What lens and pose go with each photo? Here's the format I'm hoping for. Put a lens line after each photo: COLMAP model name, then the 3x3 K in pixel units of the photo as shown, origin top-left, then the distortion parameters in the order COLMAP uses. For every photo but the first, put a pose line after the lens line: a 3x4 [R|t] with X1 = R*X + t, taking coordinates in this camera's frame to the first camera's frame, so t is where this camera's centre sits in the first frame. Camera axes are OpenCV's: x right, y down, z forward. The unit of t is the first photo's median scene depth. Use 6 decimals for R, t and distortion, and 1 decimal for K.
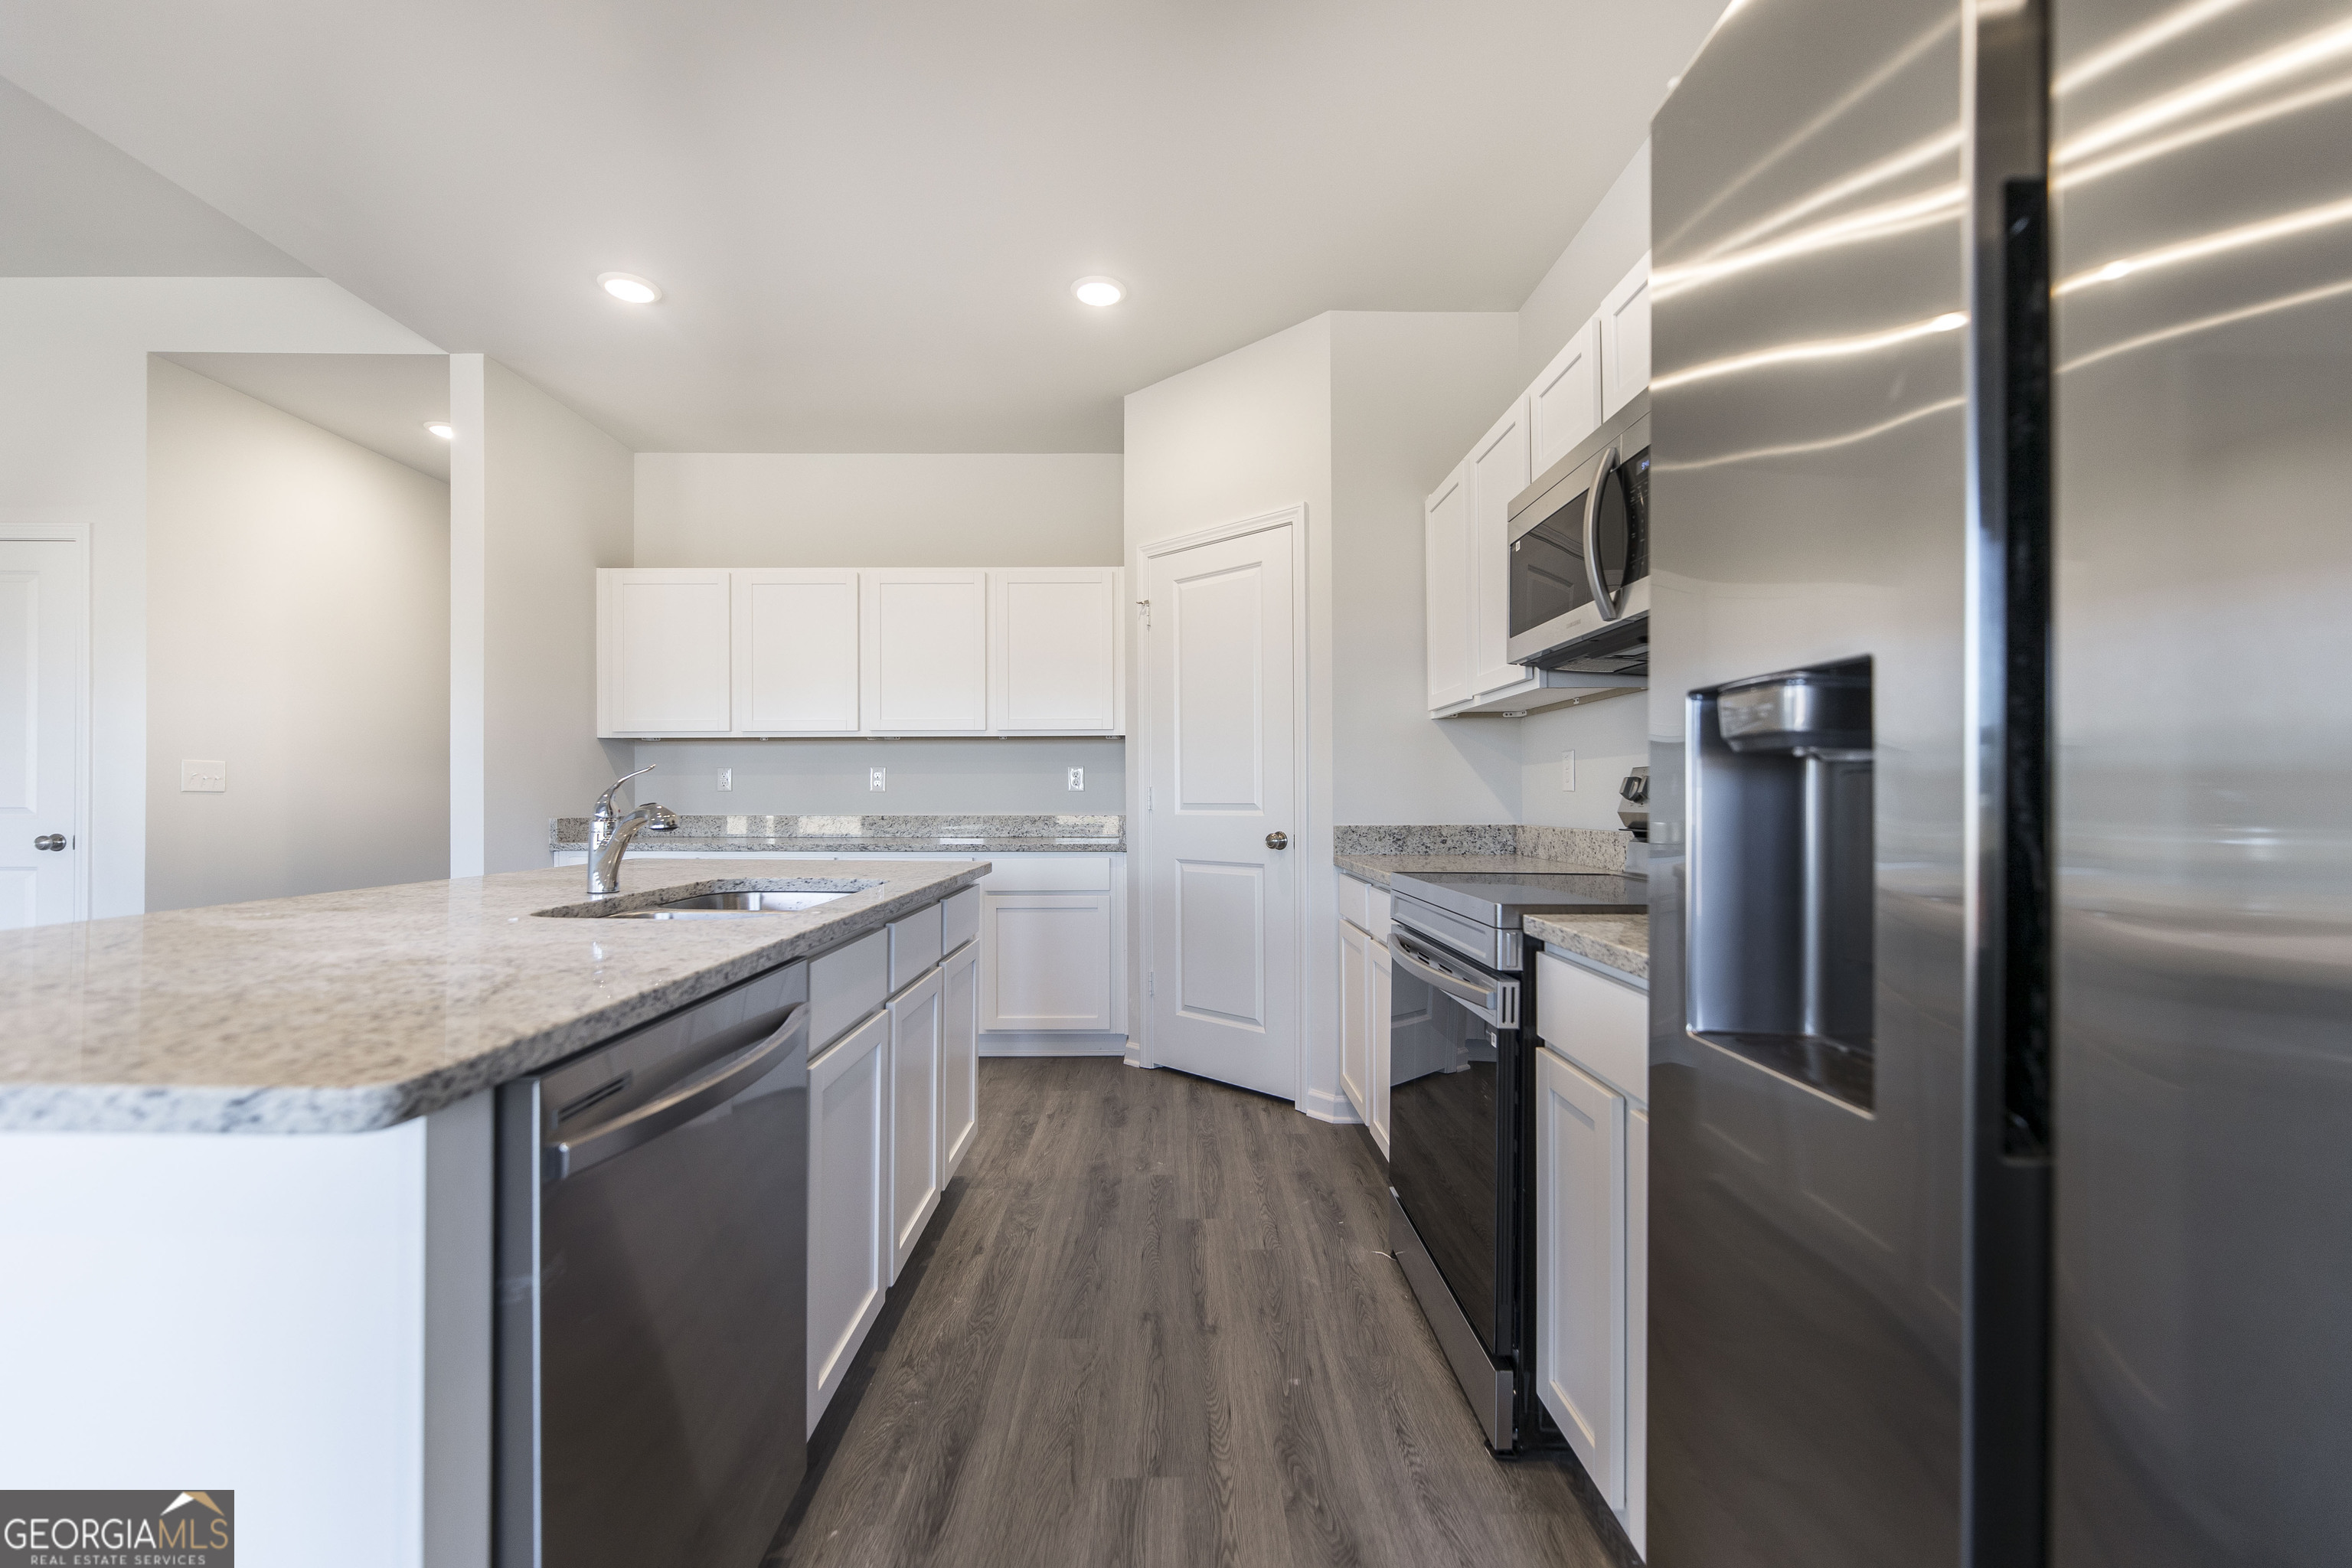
lens RADIAL K [[955.0, 0, 1192.2], [0, 955.0, 796.9], [0, 0, 1]] dist [-0.001107, -0.000555]
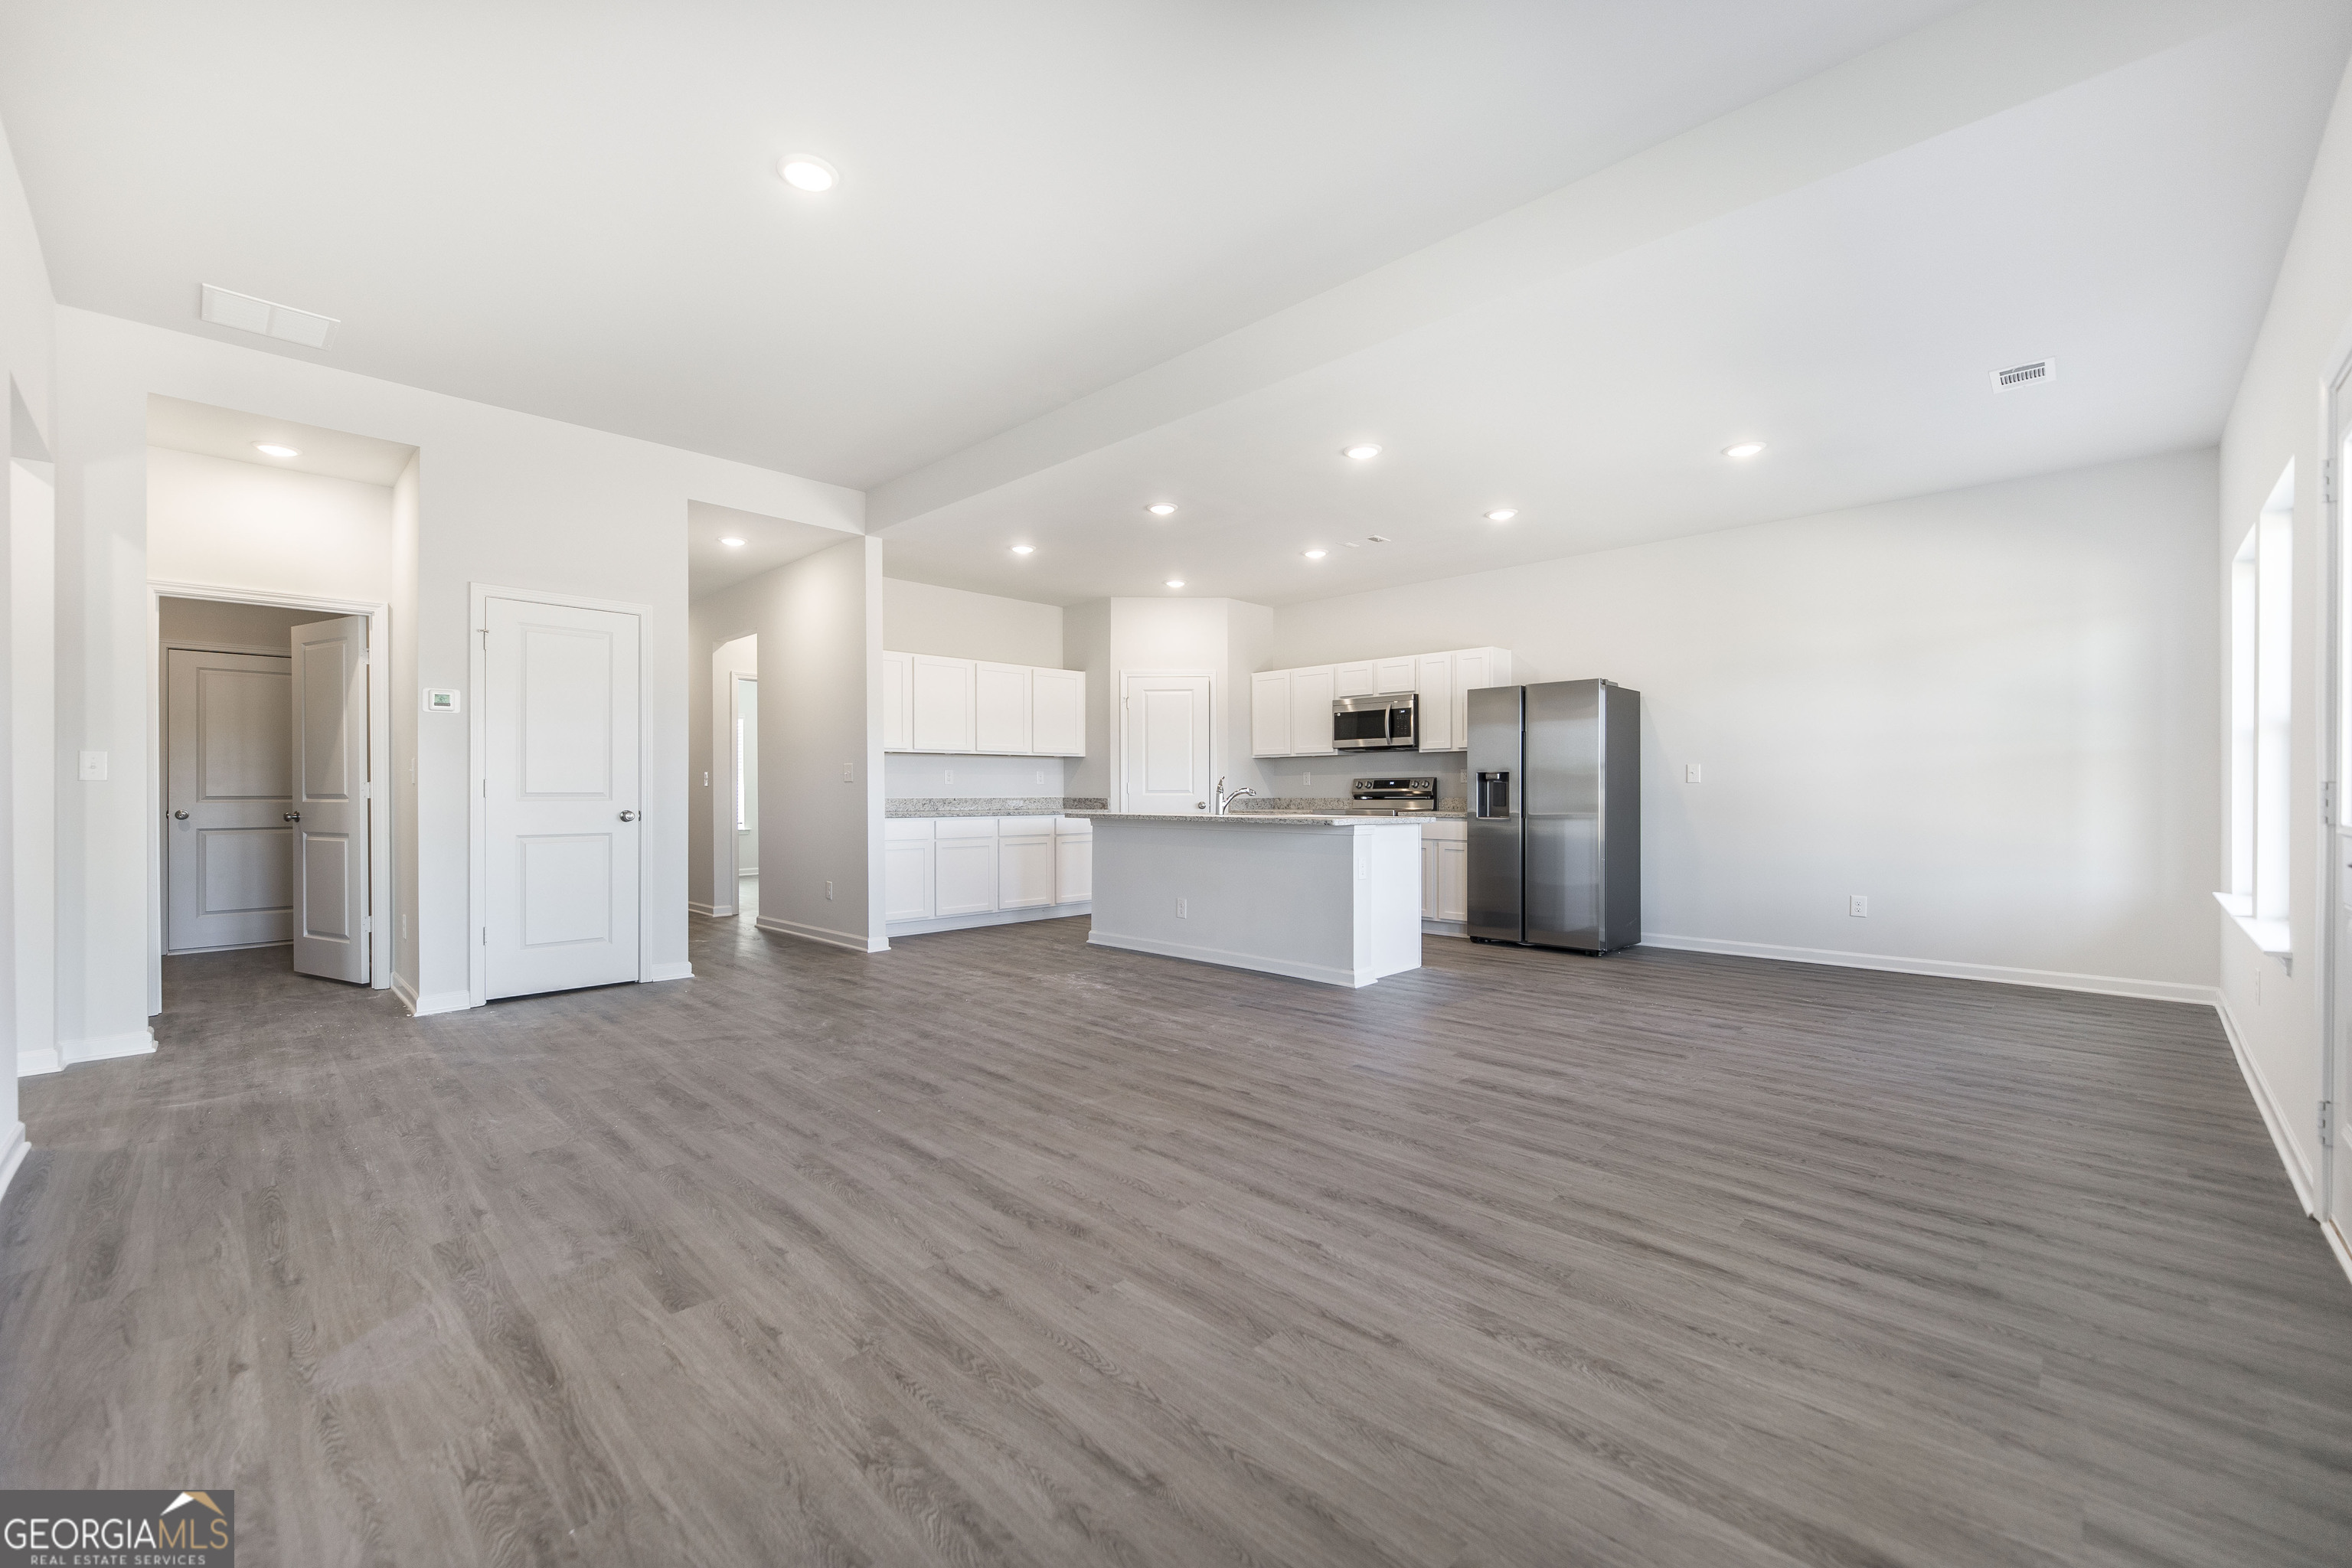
lens RADIAL K [[955.0, 0, 1163.5], [0, 955.0, 785.1], [0, 0, 1]] dist [-0.001107, -0.000555]
pose [[0.729139, 0.005173, 0.684346, -1.769559], [-0.000132, 0.999972, -0.007419, 0.013232], [-0.684366, 0.005320, 0.729119, -0.773555]]
